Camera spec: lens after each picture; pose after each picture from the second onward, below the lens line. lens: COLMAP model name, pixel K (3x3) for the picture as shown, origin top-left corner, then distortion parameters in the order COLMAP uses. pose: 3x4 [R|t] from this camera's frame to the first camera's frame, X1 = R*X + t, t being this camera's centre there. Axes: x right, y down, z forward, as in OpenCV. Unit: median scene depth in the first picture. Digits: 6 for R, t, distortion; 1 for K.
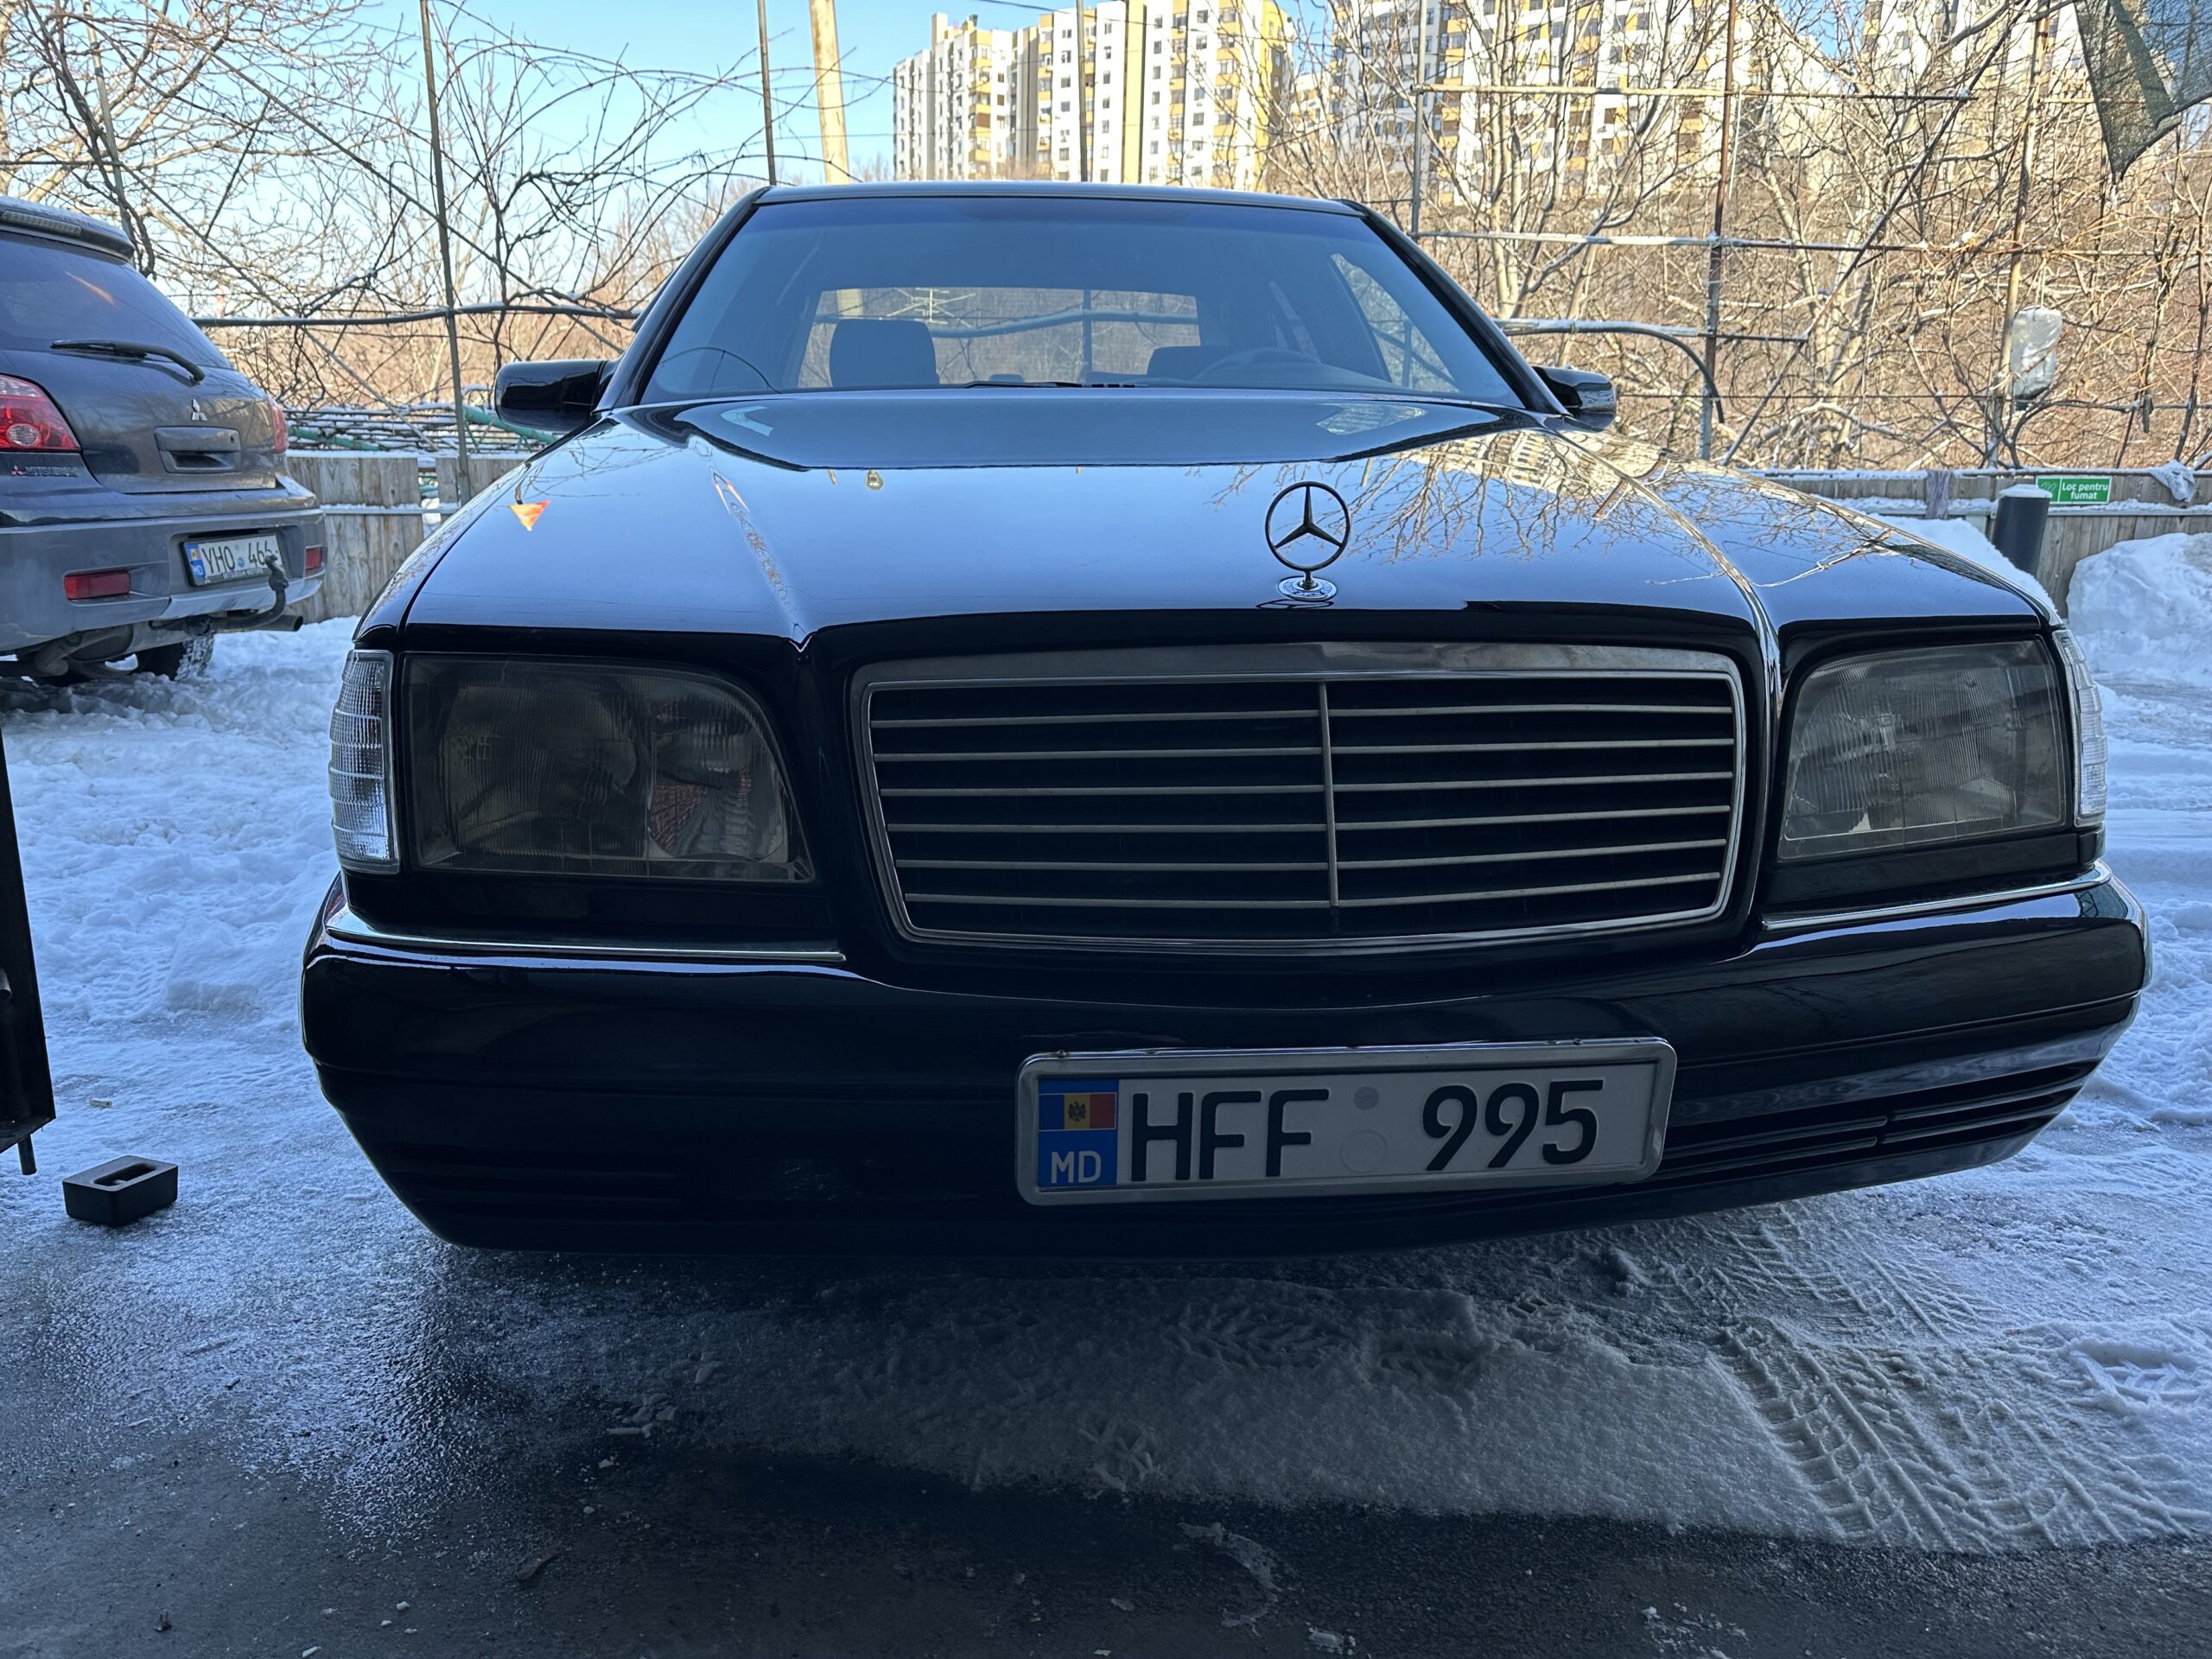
lens RADIAL K [[1534.4, 0, 1116.5], [0, 1534.4, 826.4], [0, 0, 1]] dist [0.044936, -0.061718]
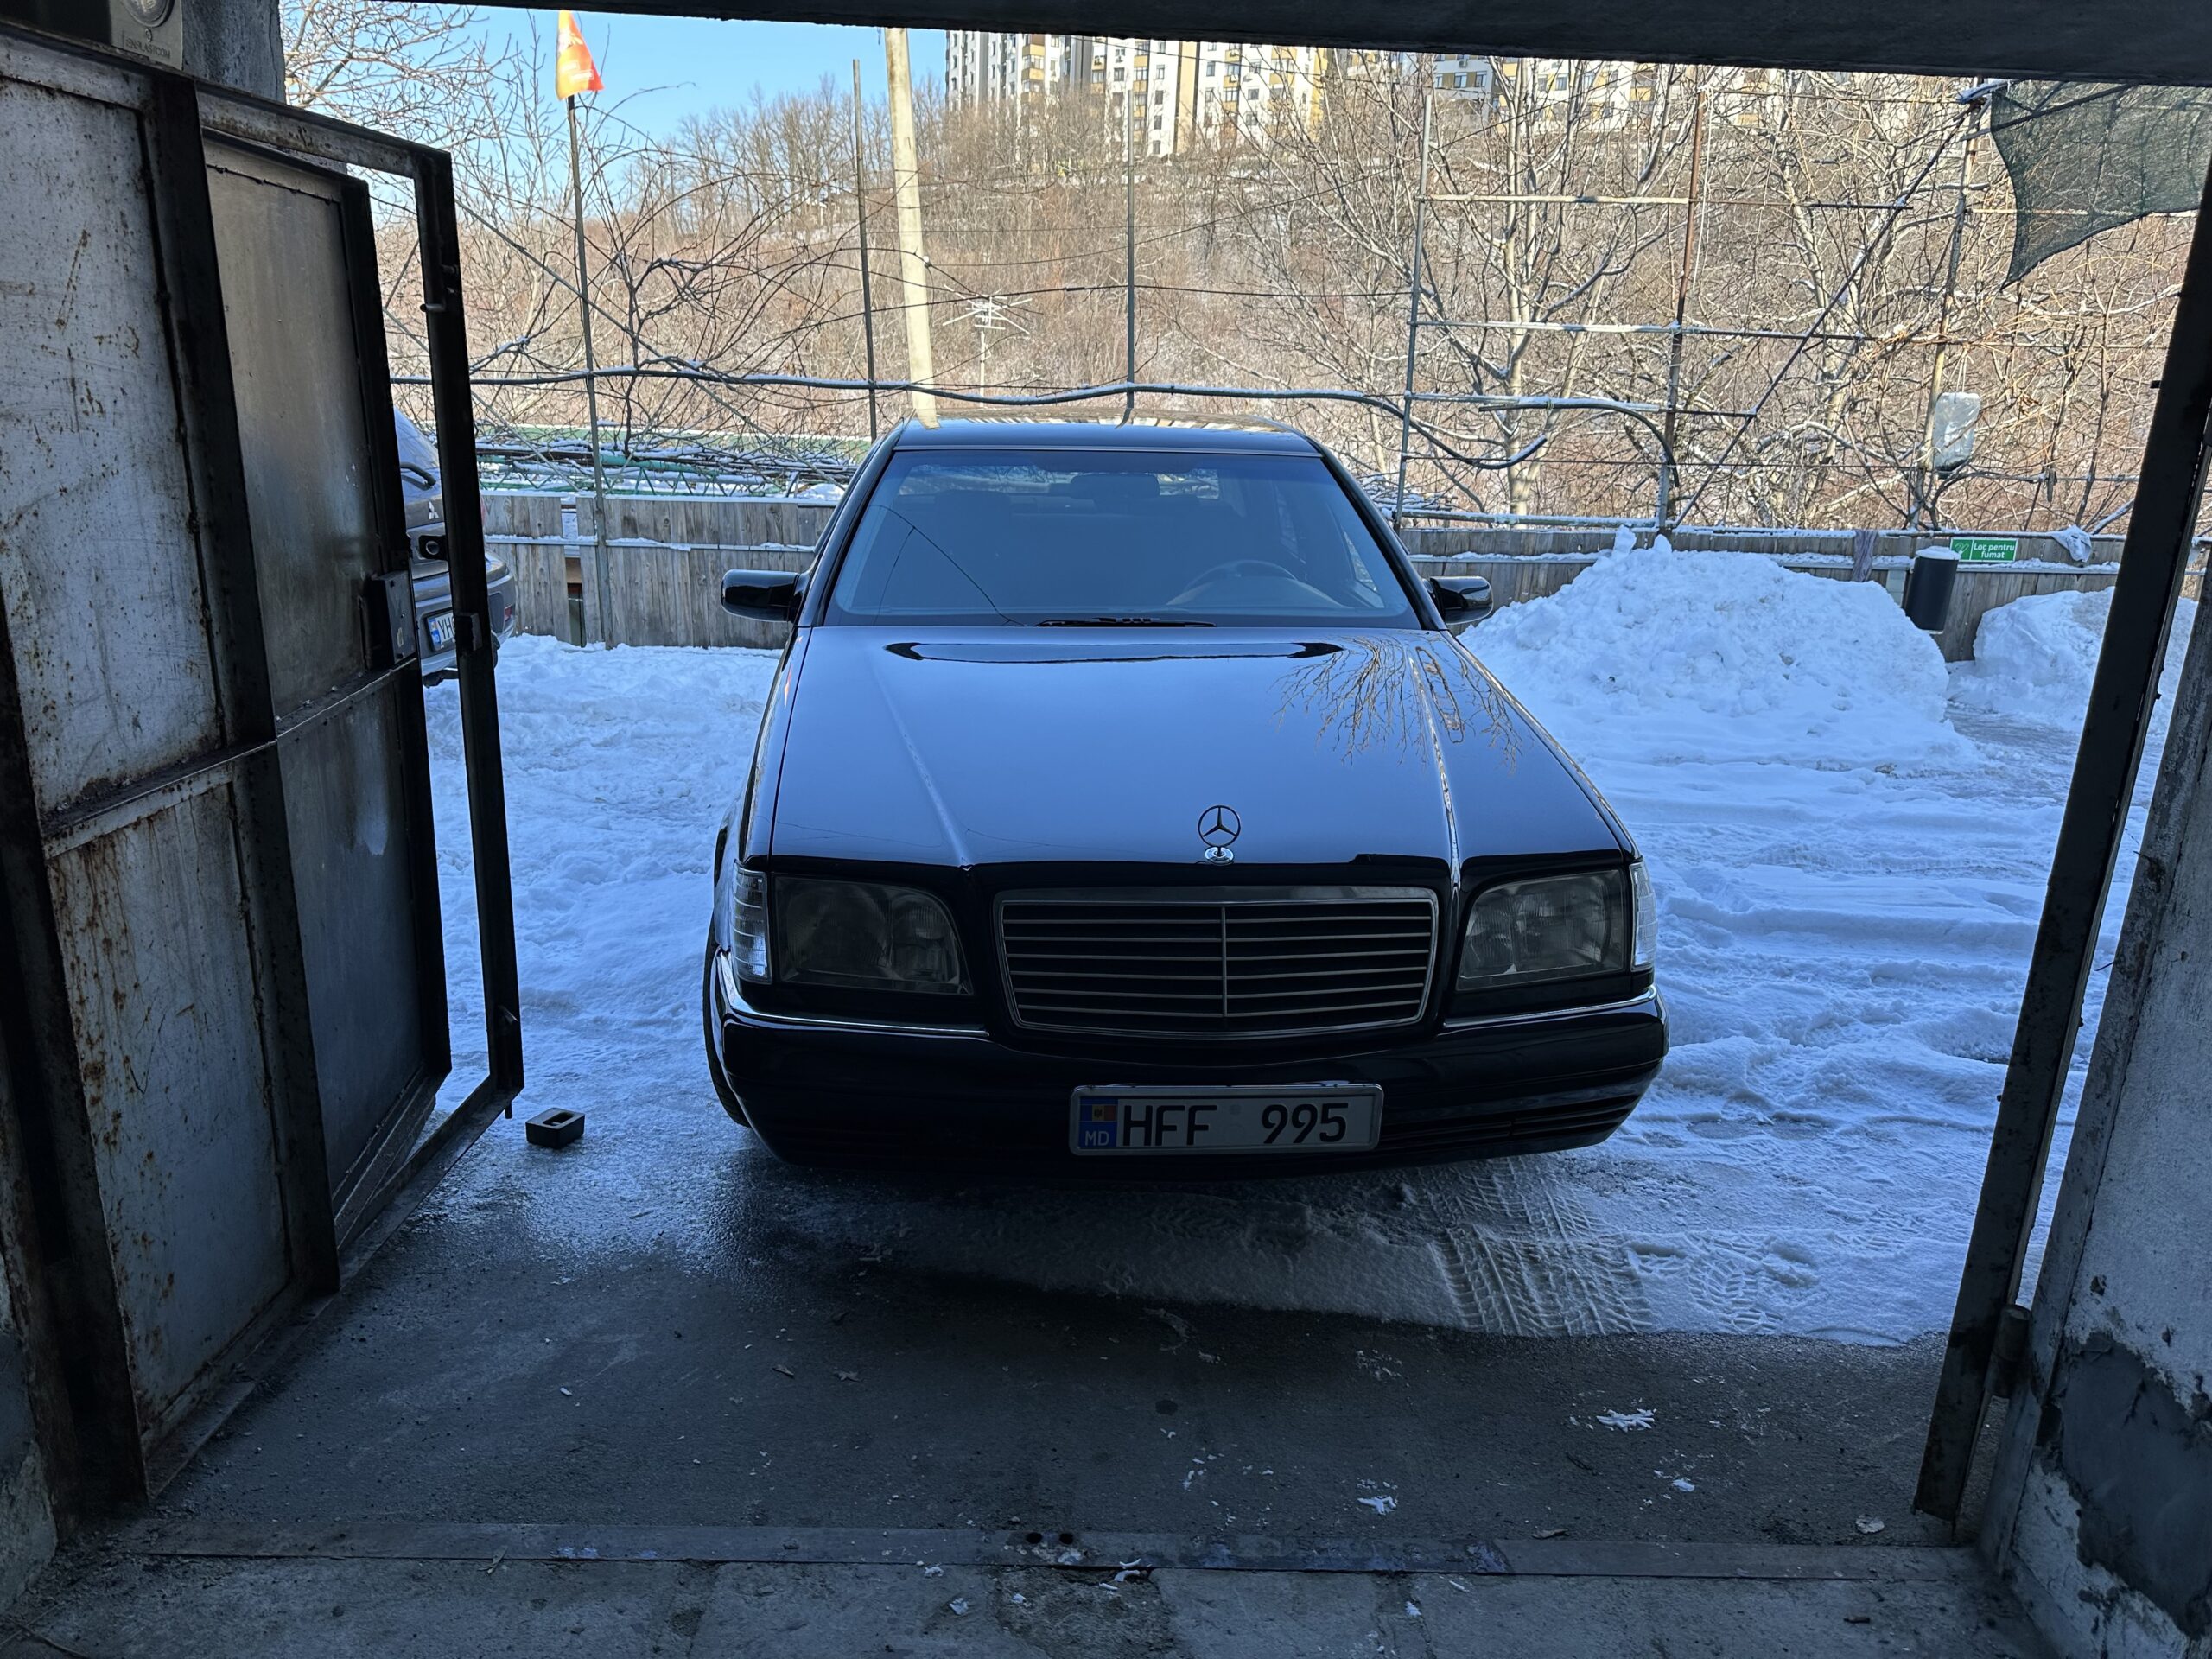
lens RADIAL K [[1556.8, 0, 1134.4], [0, 1556.8, 836.5], [0, 0, 1]] dist [0.149644, -0.247861]
pose [[0.999560, 0.027034, -0.012168, 0.019518], [-0.026277, 0.997938, 0.058562, -0.155357], [0.013726, -0.058216, 0.998210, -0.548561]]
